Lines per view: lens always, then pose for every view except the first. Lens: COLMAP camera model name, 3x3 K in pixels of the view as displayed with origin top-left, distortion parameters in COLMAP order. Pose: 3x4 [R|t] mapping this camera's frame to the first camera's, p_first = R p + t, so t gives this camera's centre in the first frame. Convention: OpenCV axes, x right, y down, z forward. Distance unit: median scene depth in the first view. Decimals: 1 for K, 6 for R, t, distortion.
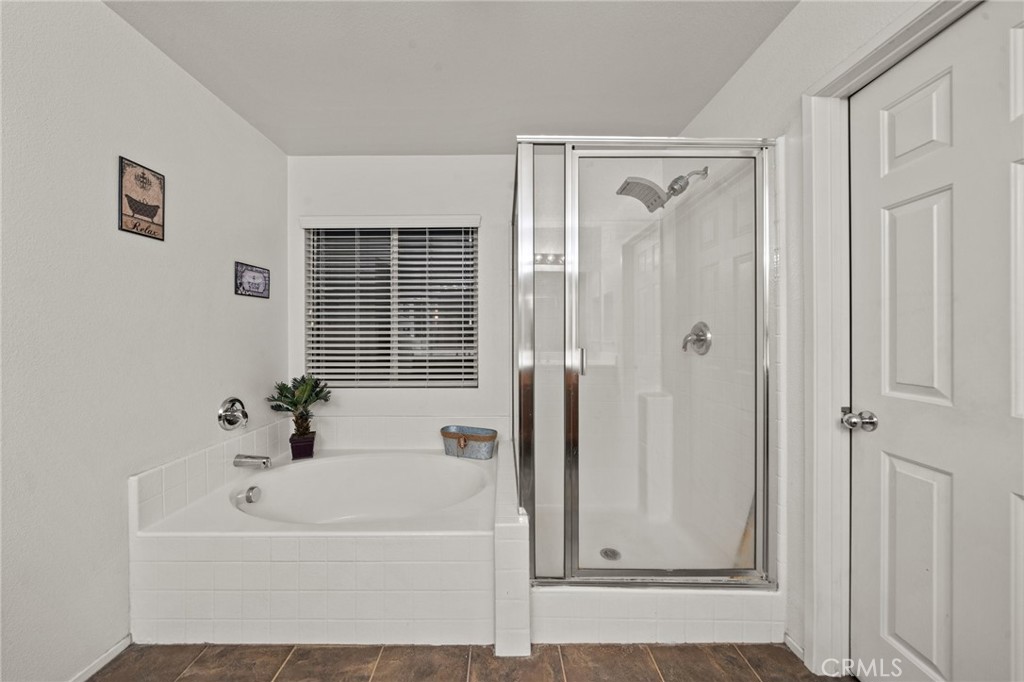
lens RADIAL K [[350.8, 0, 484.5], [0, 350.8, 333.9], [0, 0, 1]] dist [-0.006658, -0.000114]
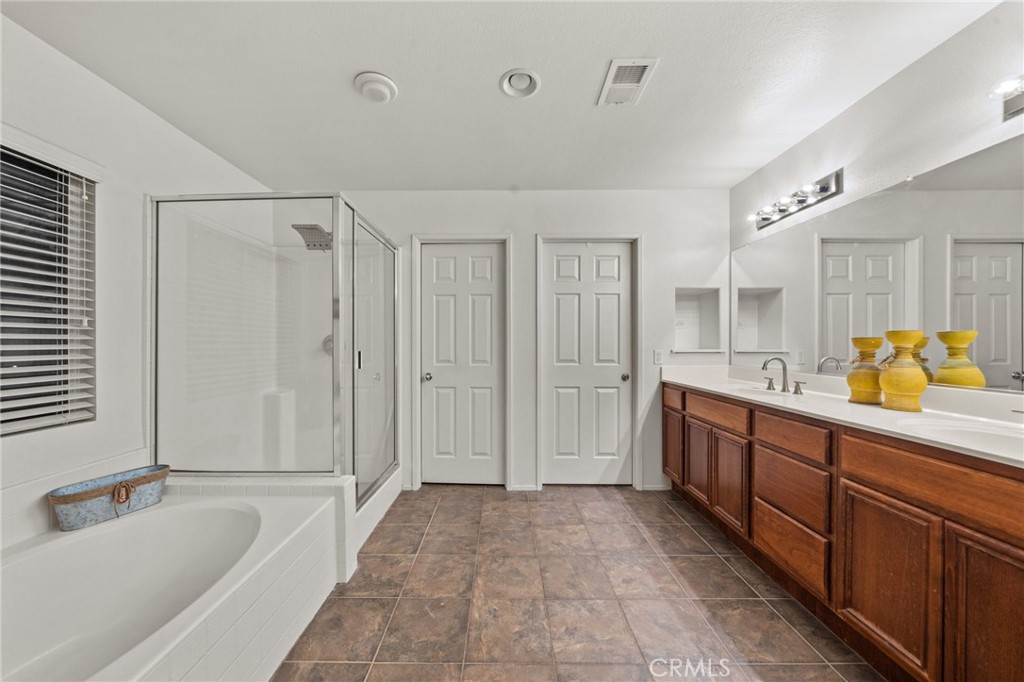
lens RADIAL K [[350.8, 0, 510.4], [0, 350.8, 344.2], [0, 0, 1]] dist [-0.006658, -0.000114]
pose [[-0.016555, -0.001062, 0.999862, -1.269575], [-0.003678, 0.999993, 0.001002, 0.007535], [-0.999856, -0.003661, -0.016558, 0.387448]]
